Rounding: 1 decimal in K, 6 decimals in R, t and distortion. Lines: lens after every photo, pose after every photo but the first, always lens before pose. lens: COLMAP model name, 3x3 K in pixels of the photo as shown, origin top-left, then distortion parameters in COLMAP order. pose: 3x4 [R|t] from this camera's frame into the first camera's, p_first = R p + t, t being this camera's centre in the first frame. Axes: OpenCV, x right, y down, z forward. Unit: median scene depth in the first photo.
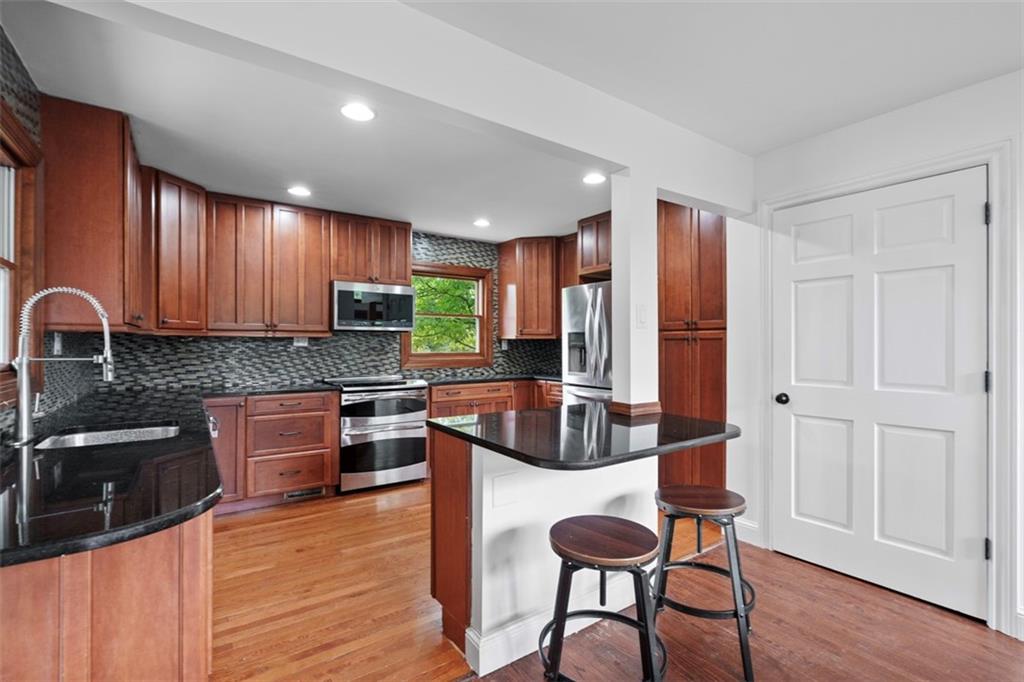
lens RADIAL K [[468.8, 0, 512.0], [0, 468.8, 341.0], [0, 0, 1]] dist [-0.000082, -0.000014]
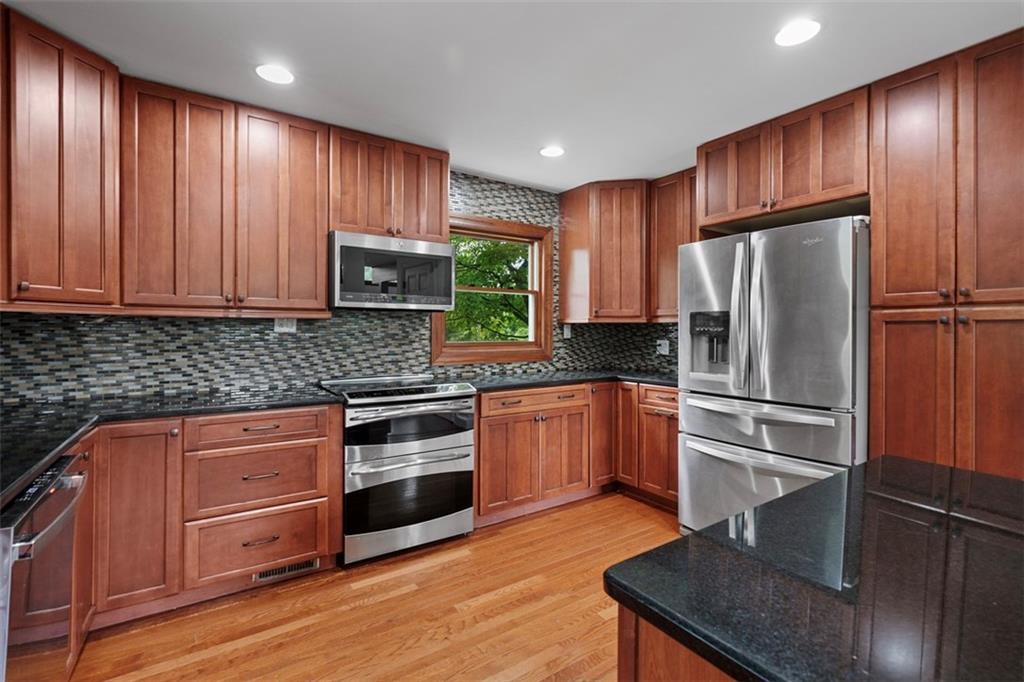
lens RADIAL K [[466.1, 0, 511.7], [0, 466.1, 329.7], [0, 0, 1]] dist [-0.001048, 0.000307]
pose [[0.999883, 0.002364, -0.015102, -0.120866], [-0.002291, 0.999986, 0.004852, 0.003322], [0.015114, -0.004817, 0.999874, 0.347112]]
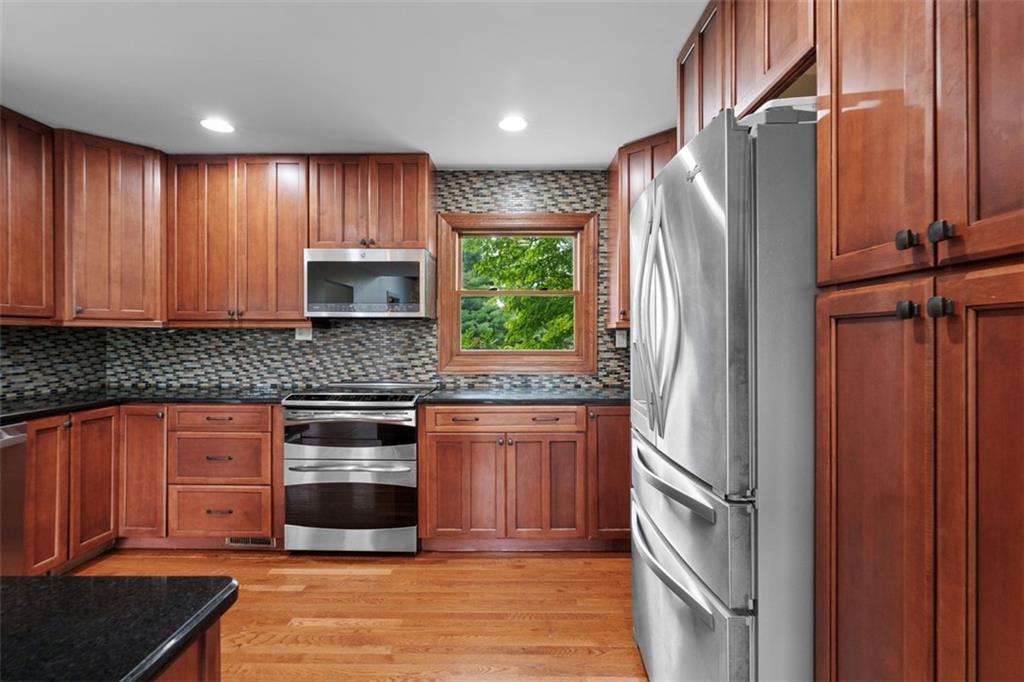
lens RADIAL K [[466.3, 0, 515.6], [0, 466.3, 336.6], [0, 0, 1]] dist [-0.000078, -0.000052]
pose [[0.812657, -0.001028, -0.582742, 0.286619], [0.003308, 0.999990, 0.002849, 0.004505], [0.582733, -0.004243, 0.812652, 0.582084]]
